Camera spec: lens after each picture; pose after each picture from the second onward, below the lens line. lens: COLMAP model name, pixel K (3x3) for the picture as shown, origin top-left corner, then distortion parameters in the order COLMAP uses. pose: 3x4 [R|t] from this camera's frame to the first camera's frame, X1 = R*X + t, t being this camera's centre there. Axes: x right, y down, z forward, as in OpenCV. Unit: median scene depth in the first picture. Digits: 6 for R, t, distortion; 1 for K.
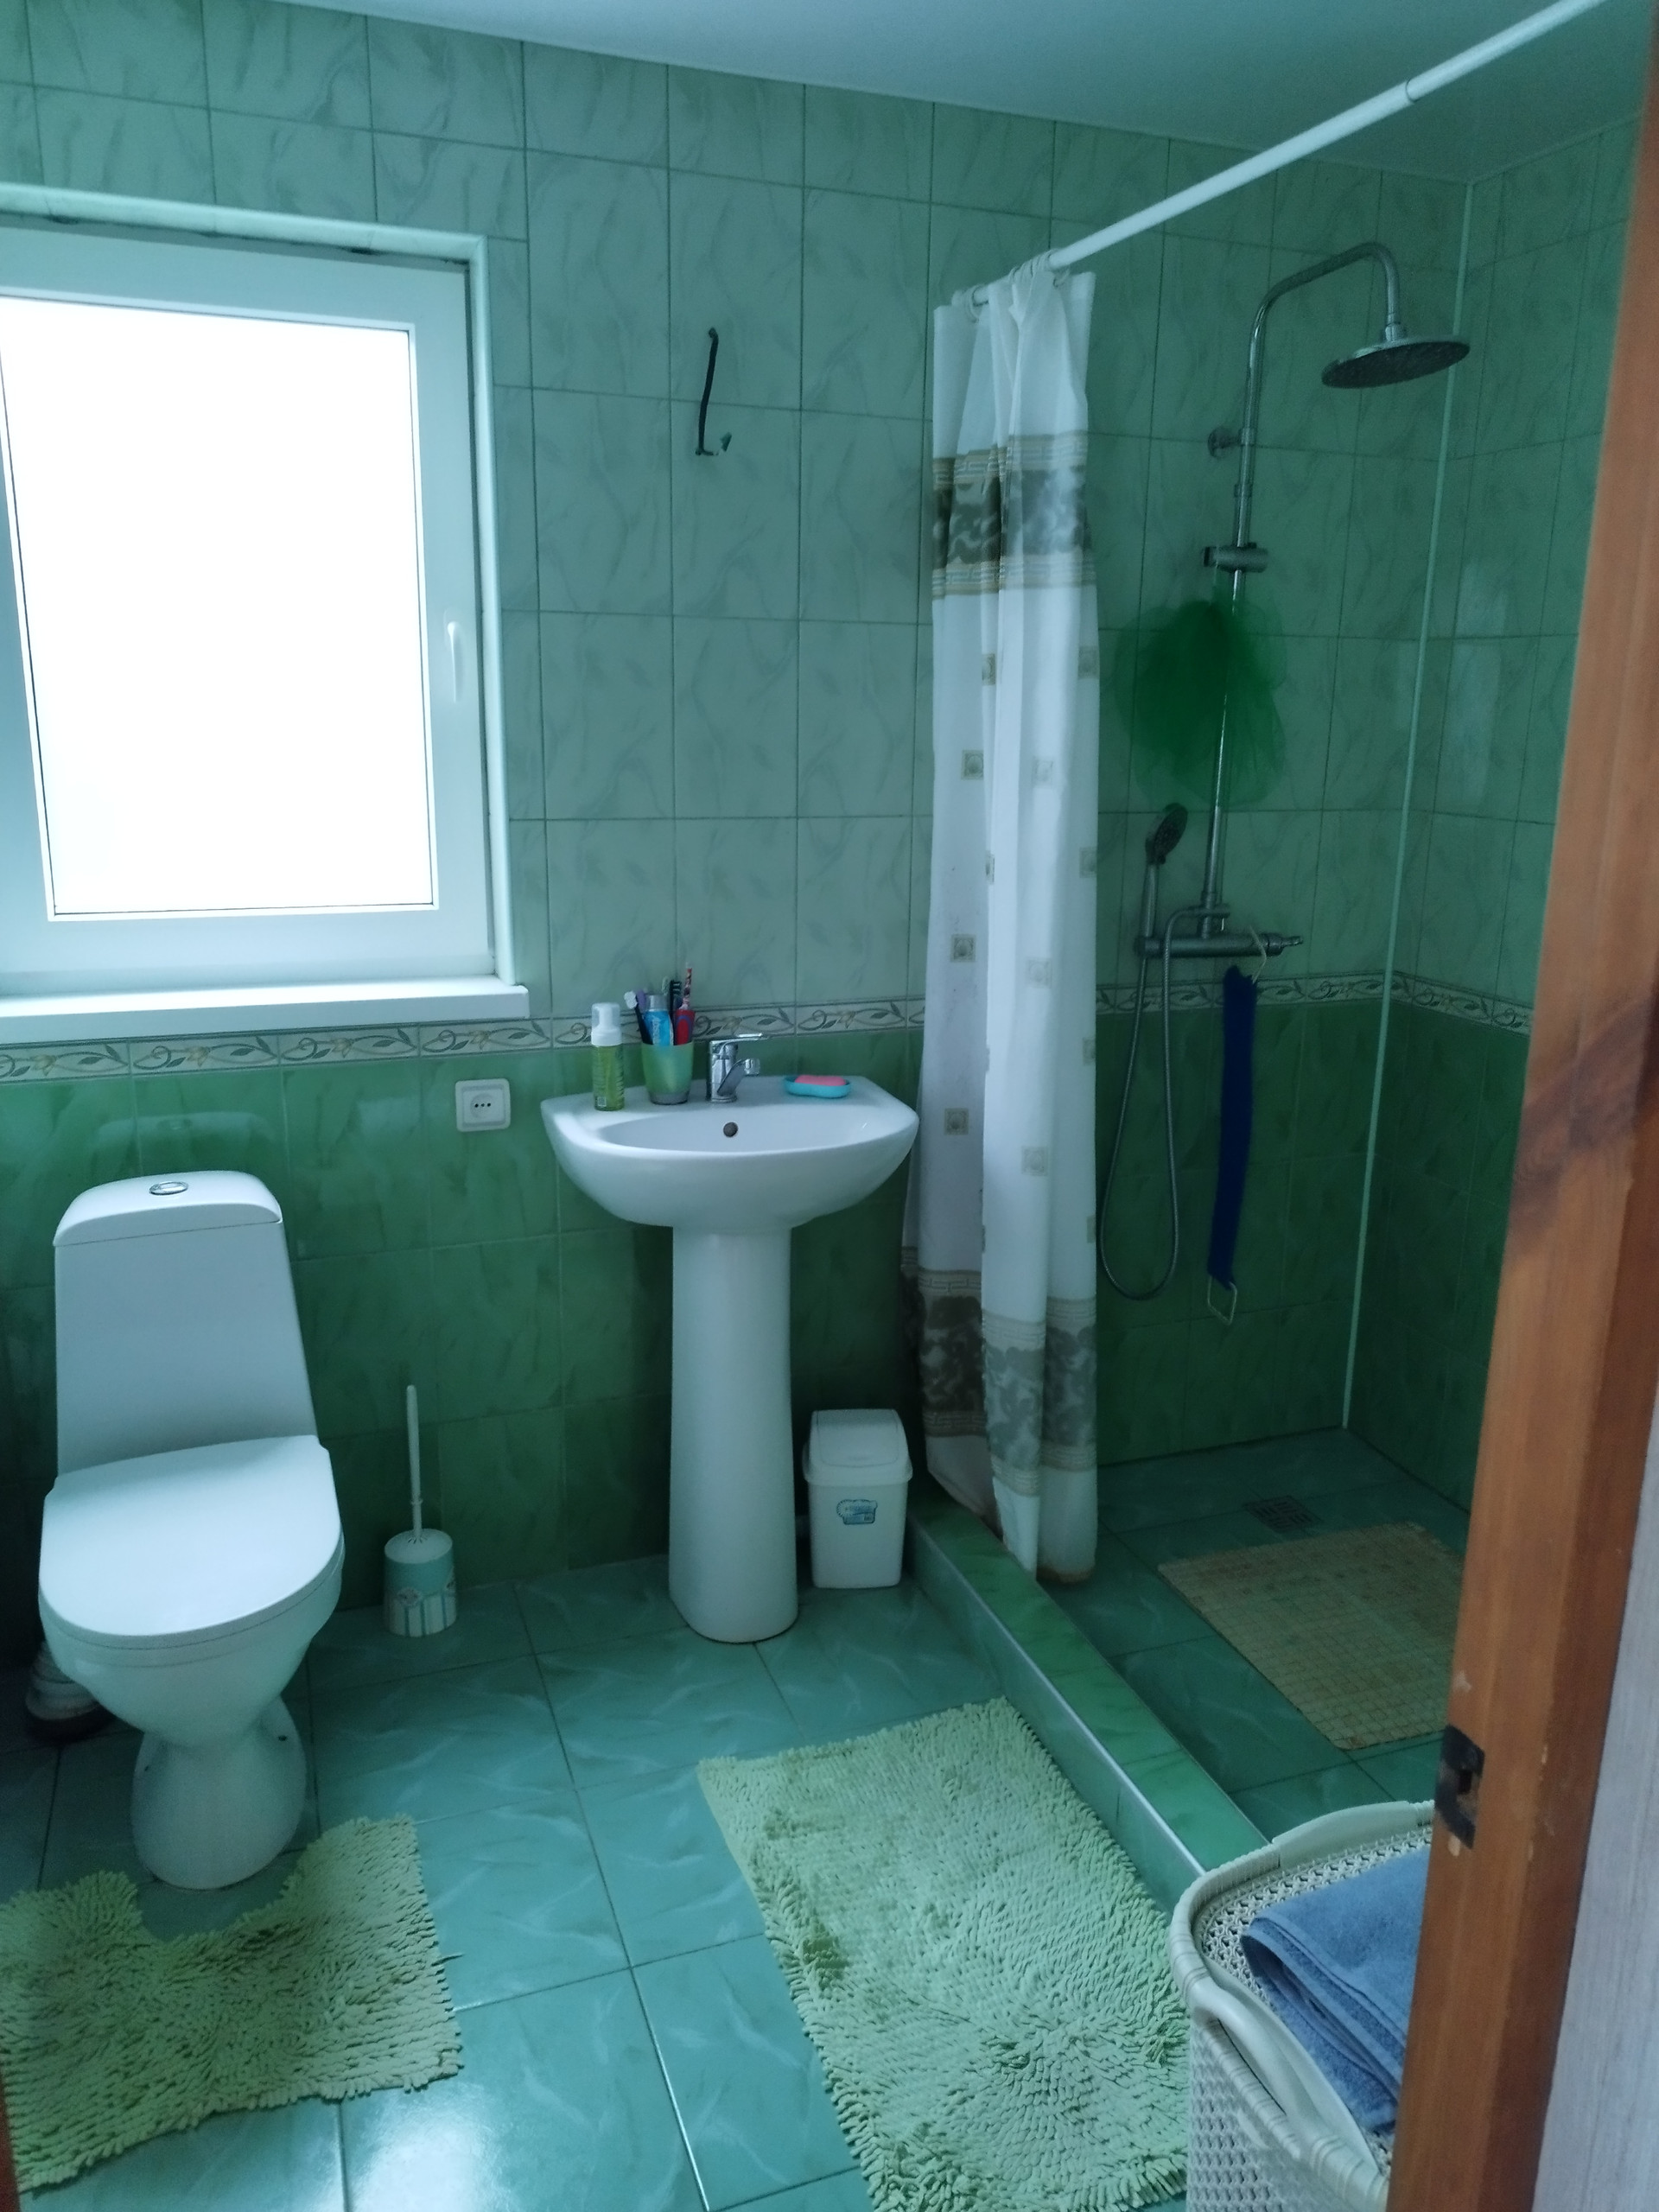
lens RADIAL K [[1609.4, 0, 829.5], [0, 1609.4, 1106.0], [0, 0, 1]] dist [0.003855, 0.004940]
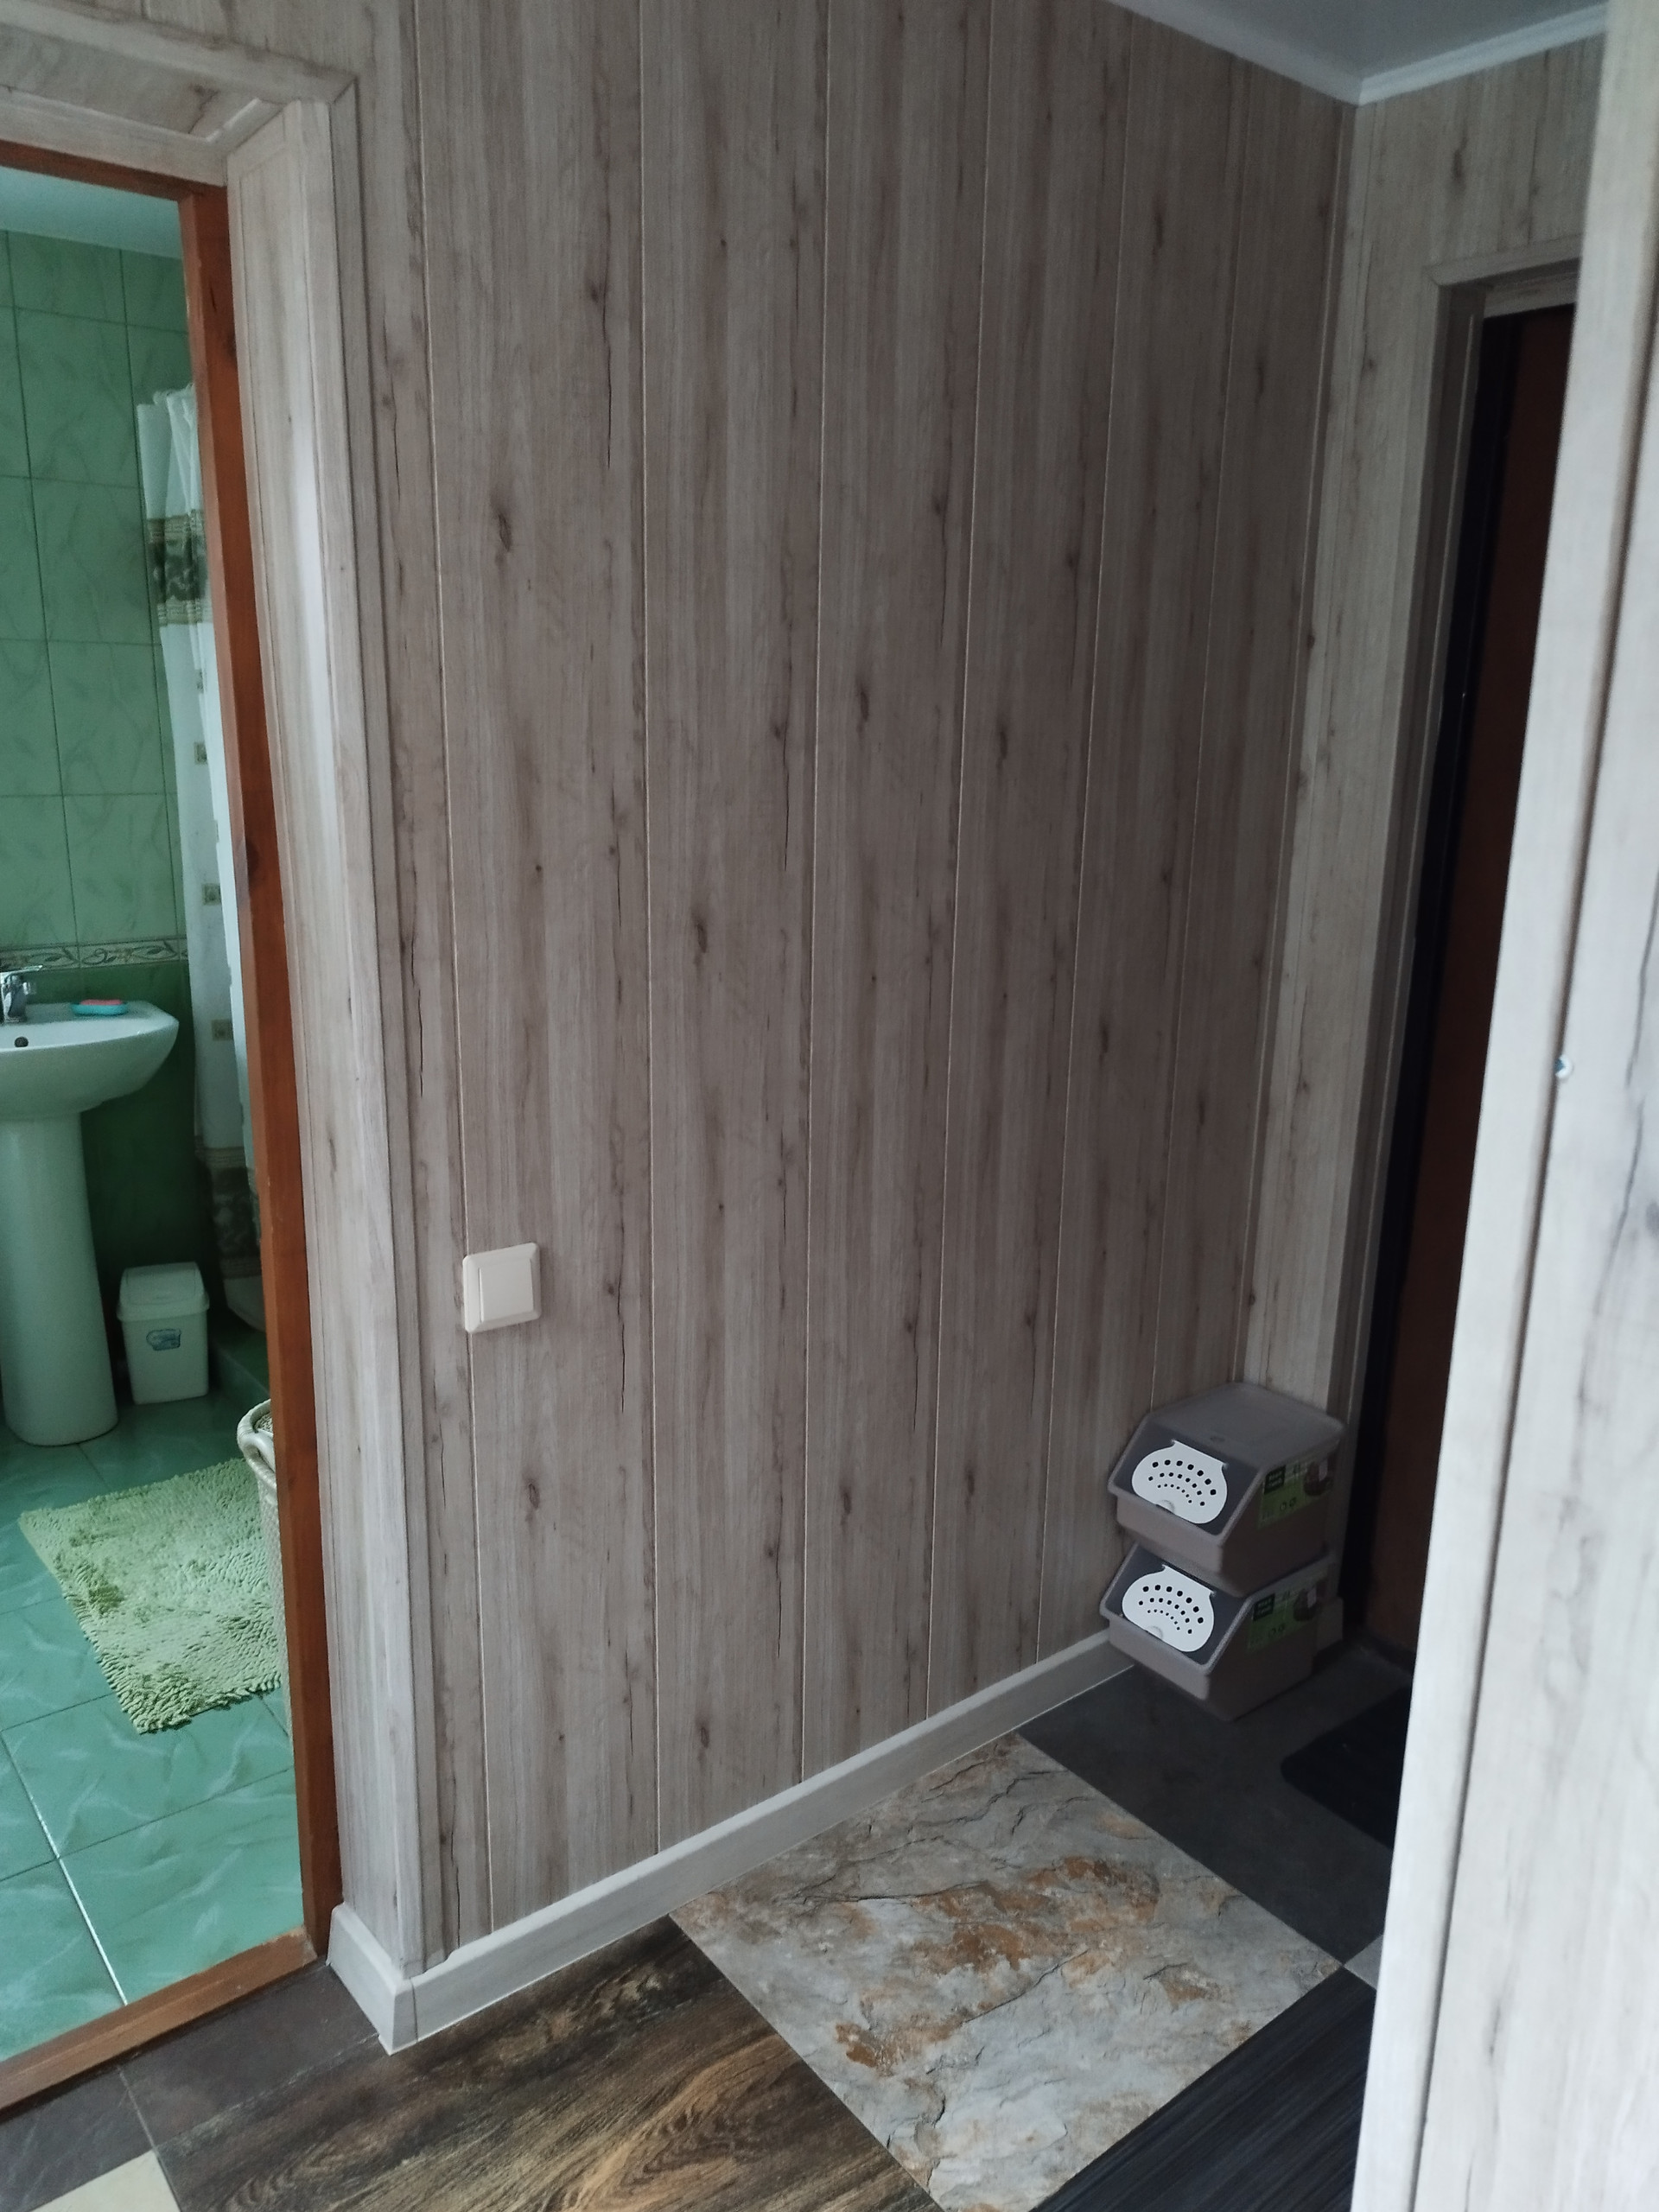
lens RADIAL K [[1609.4, 0, 829.5], [0, 1609.4, 1106.0], [0, 0, 1]] dist [0.003855, 0.004940]
pose [[0.947909, -0.076644, 0.309184, 0.146216], [0.076124, 0.997003, 0.013766, 0.096514], [-0.309313, 0.010487, 0.950902, -0.407231]]
